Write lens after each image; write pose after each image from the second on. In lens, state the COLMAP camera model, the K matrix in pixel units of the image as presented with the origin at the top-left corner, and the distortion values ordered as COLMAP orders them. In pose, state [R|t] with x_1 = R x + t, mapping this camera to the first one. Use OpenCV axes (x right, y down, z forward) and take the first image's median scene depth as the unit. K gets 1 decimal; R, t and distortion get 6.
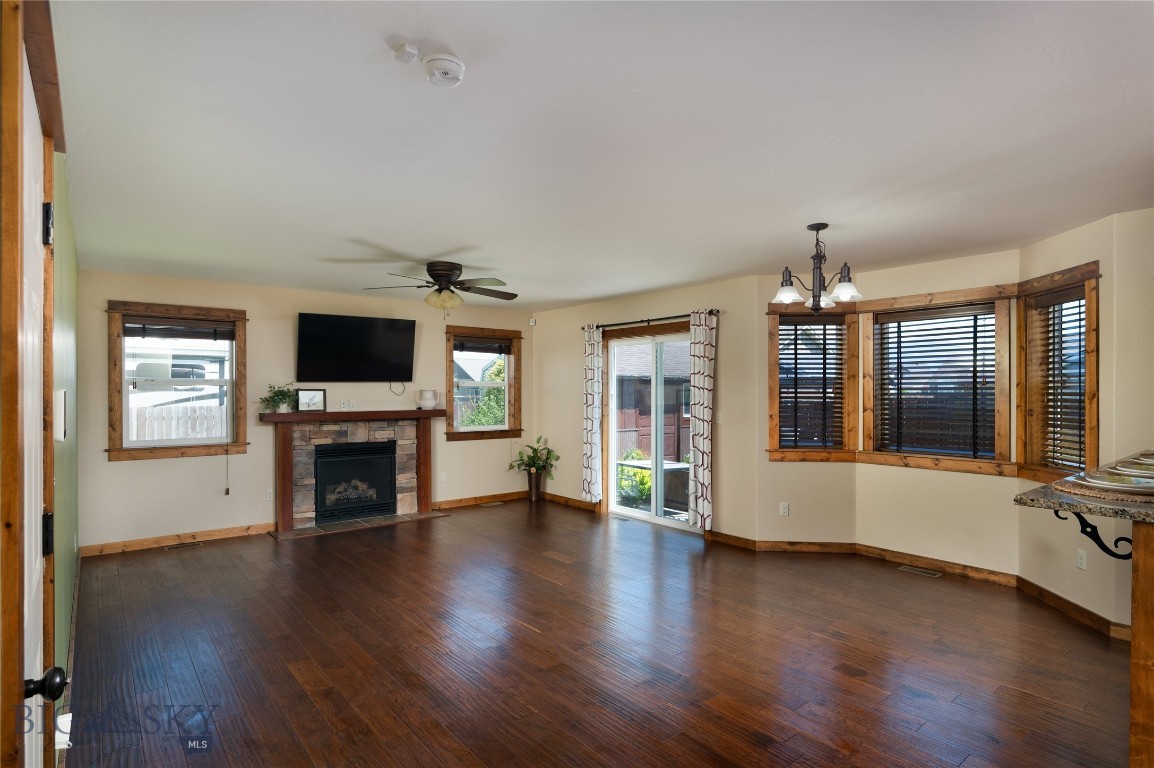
lens RADIAL K [[607.6, 0, 575.9], [0, 607.6, 391.3], [0, 0, 1]] dist [-0.001095, -0.000269]
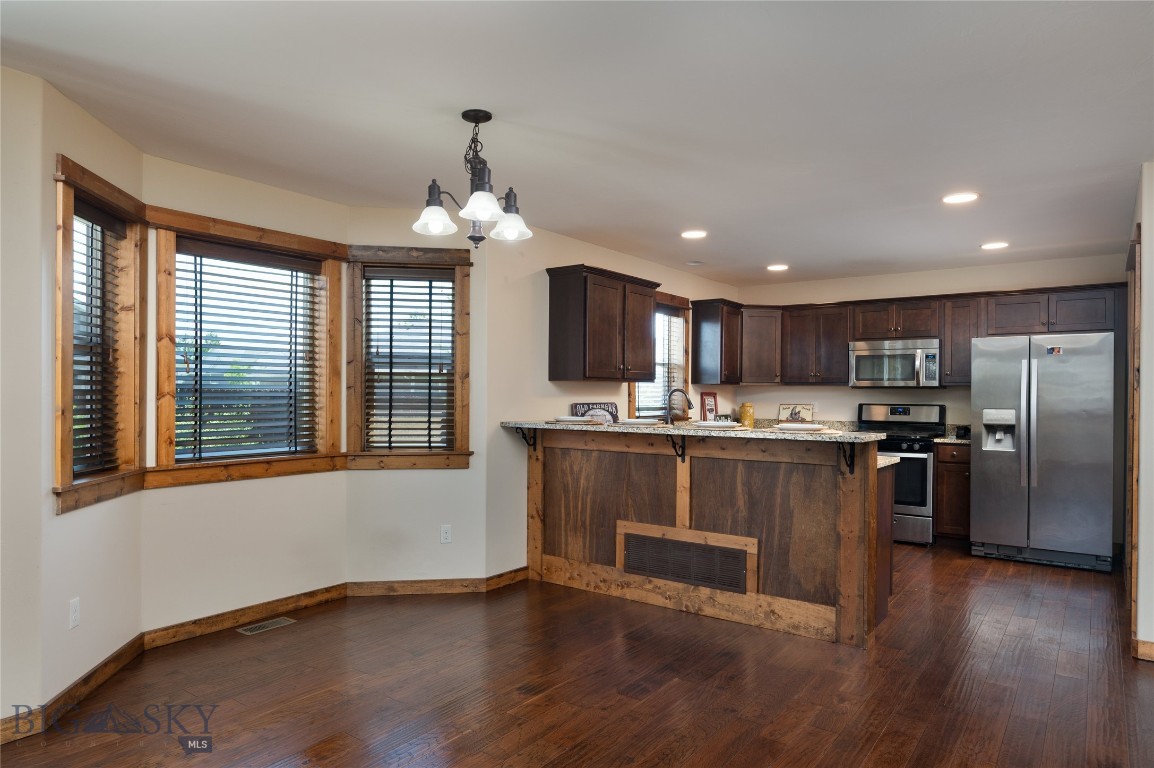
lens RADIAL K [[700.5, 0, 595.4], [0, 700.5, 391.5], [0, 0, 1]] dist [-0.000629, -0.000118]
pose [[-0.267015, -0.003766, 0.963685, -0.220485], [-0.009528, 0.999954, 0.001268, 0.017666], [-0.963645, -0.008843, -0.267039, 0.620463]]
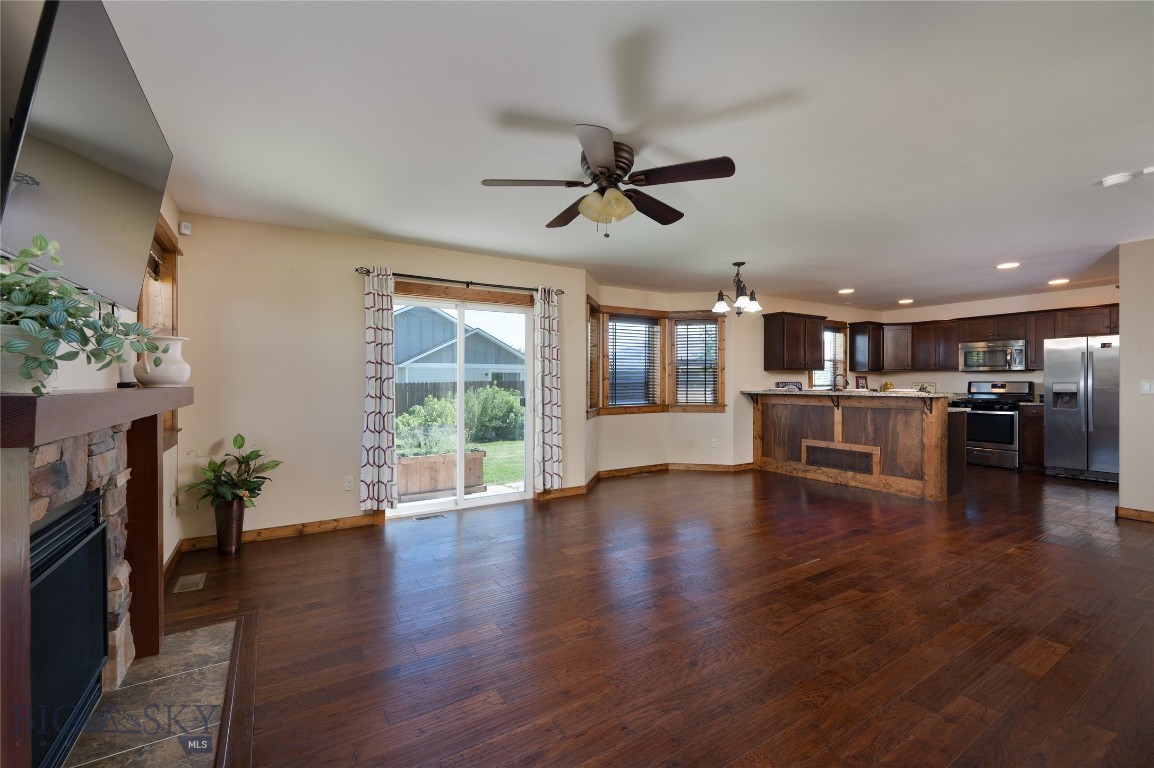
lens RADIAL K [[491.9, 0, 575.3], [0, 491.9, 387.1], [0, 0, 1]] dist [0.000189, 0.000044]
pose [[0.130107, -0.015077, 0.991385, -0.571992], [0.002078, 0.999886, 0.014934, 0.026148], [-0.991498, 0.000117, 0.130123, 0.729099]]
